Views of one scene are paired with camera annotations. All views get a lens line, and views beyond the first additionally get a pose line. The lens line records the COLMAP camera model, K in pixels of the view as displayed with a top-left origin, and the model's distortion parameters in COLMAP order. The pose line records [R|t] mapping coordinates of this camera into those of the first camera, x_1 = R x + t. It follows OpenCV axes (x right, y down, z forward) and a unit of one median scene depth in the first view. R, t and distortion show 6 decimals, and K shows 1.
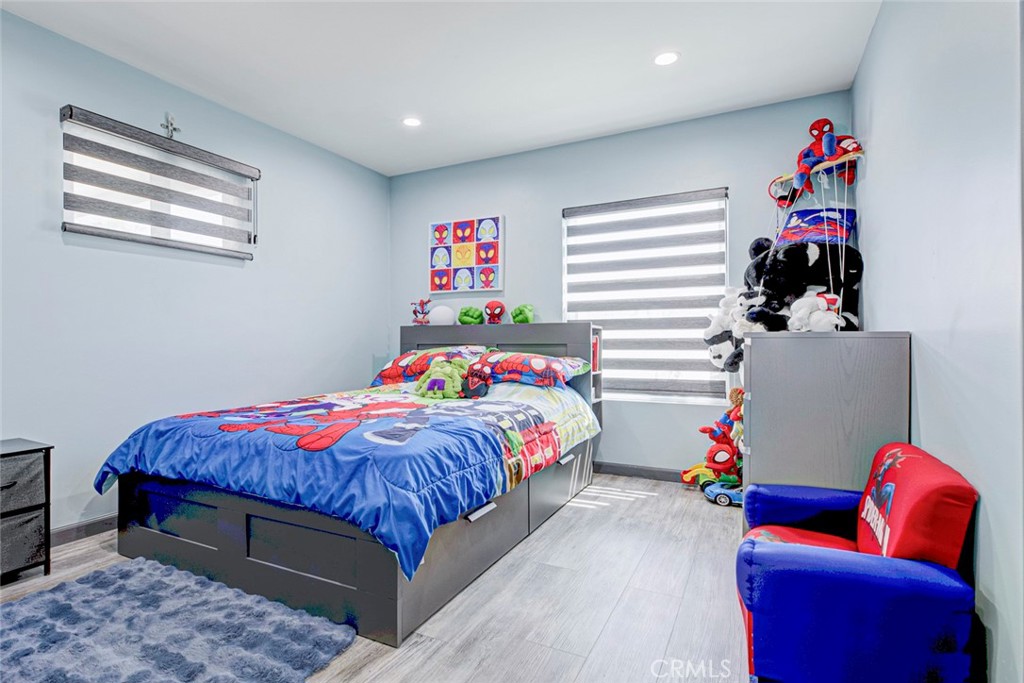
lens RADIAL K [[480.8, 0, 516.5], [0, 480.8, 343.8], [0, 0, 1]] dist [0.007394, -0.002726]
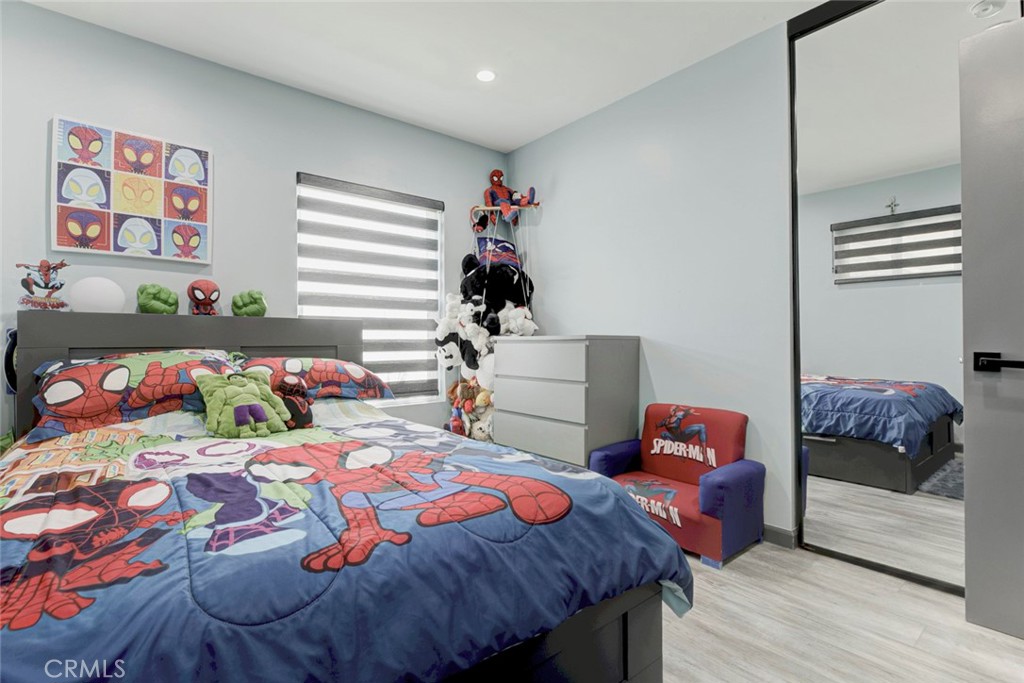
lens RADIAL K [[480.8, 0, 515.1], [0, 480.8, 338.4], [0, 0, 1]] dist [0.007394, -0.002726]
pose [[0.453231, 0.008000, 0.891357, -0.427273], [0.007112, 0.999895, -0.012590, 0.000302], [-0.891365, 0.012045, 0.453127, 0.332856]]
